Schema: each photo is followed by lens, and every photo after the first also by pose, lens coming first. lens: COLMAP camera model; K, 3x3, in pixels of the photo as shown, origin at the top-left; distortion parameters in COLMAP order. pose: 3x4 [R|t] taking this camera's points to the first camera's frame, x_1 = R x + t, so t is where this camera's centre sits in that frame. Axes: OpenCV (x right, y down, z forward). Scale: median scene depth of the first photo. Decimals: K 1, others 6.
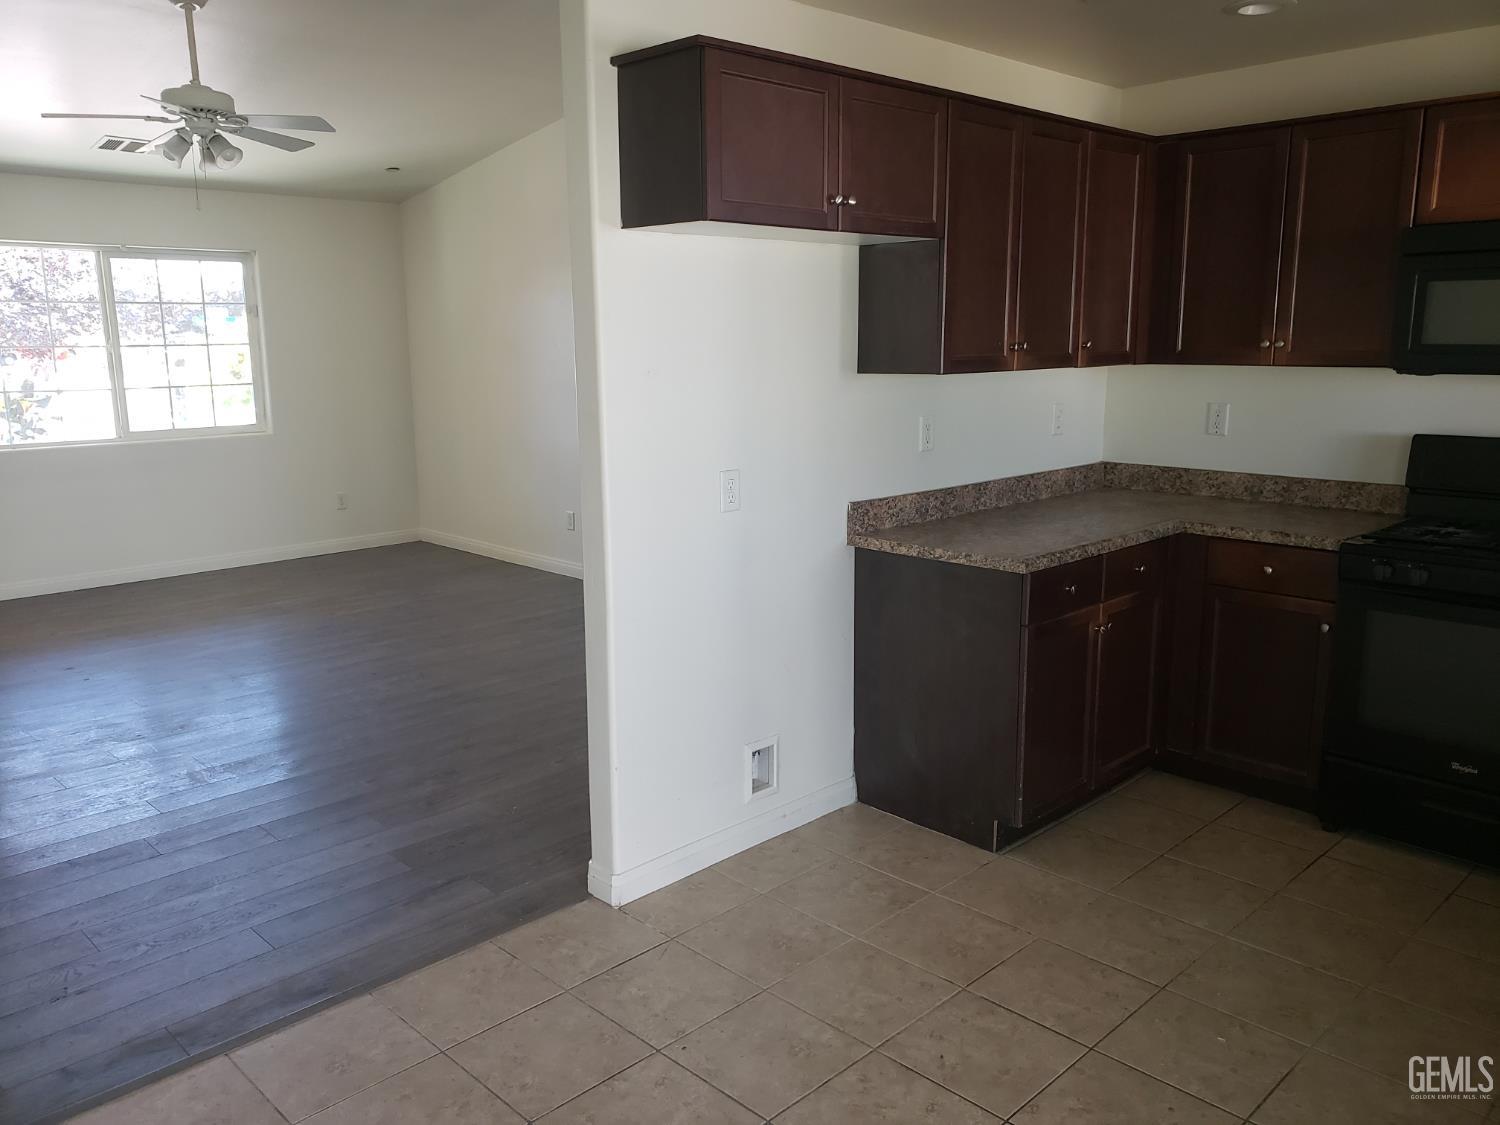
lens RADIAL K [[1165.8, 0, 745.9], [0, 1165.8, 559.4], [0, 0, 1]] dist [0.026119, -0.027024]
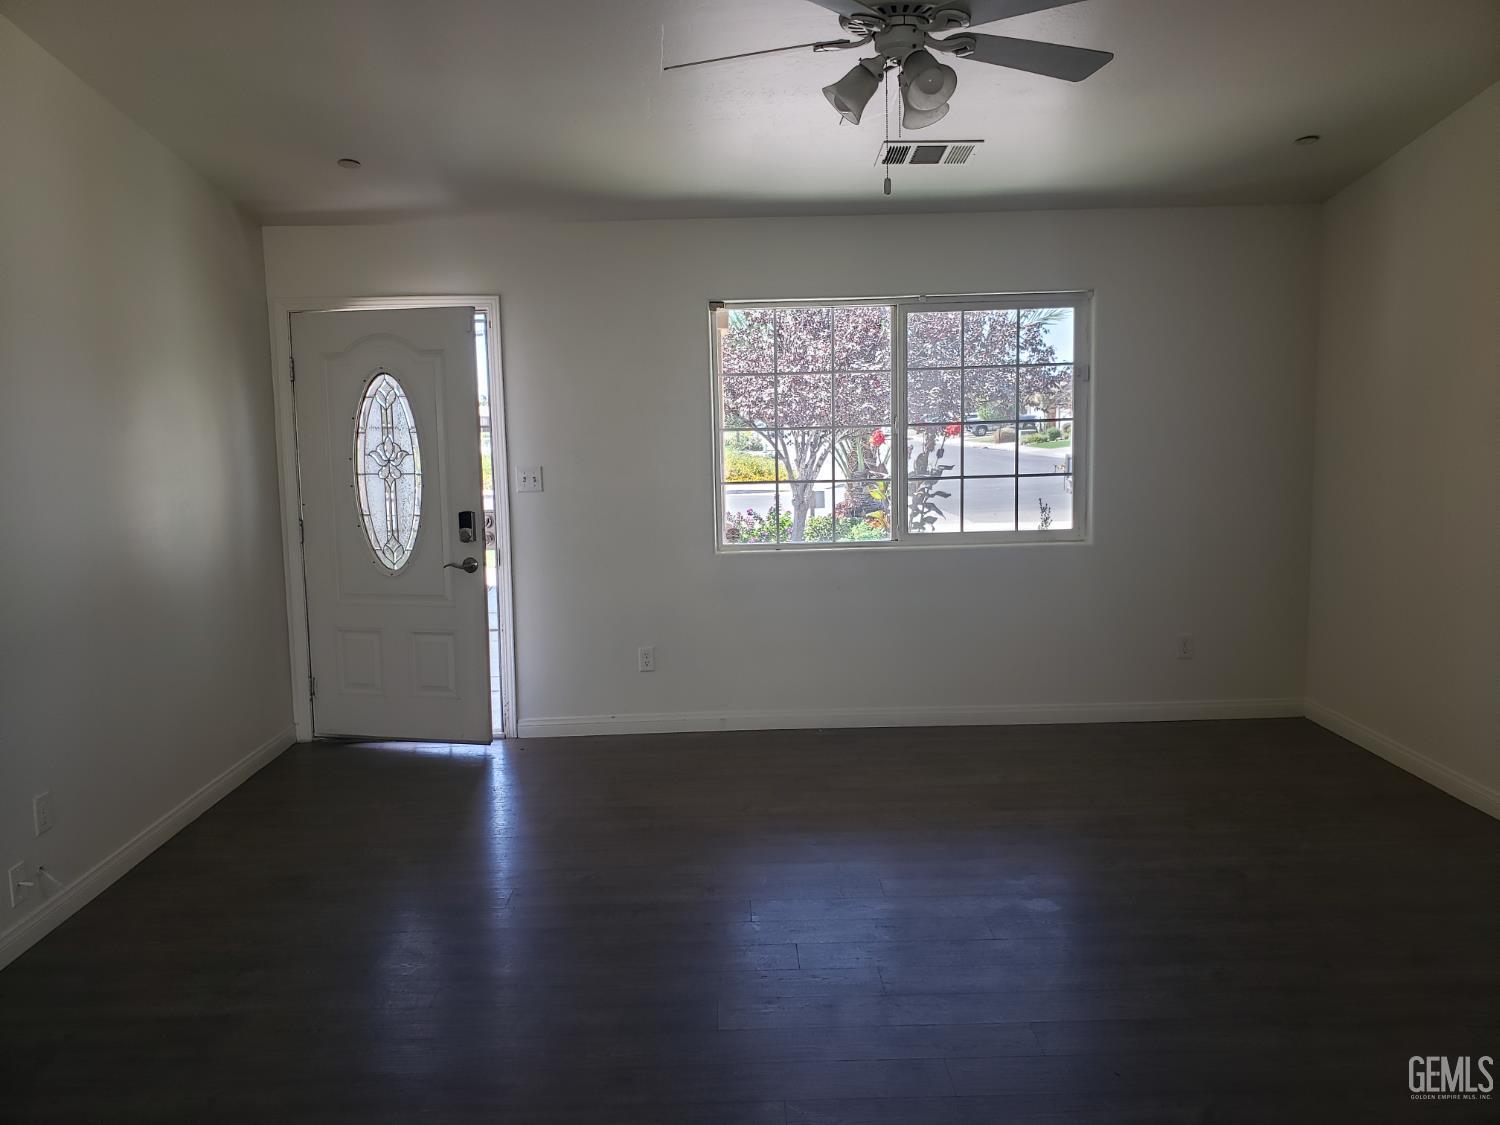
lens RADIAL K [[1165.8, 0, 754.3], [0, 1165.8, 554.1], [0, 0, 1]] dist [0.026119, -0.027024]
pose [[0.728038, 0.070757, -0.681875, -0.049250], [-0.111950, 0.993578, -0.016427, -0.046623], [0.676334, 0.088295, 0.731284, 0.238687]]
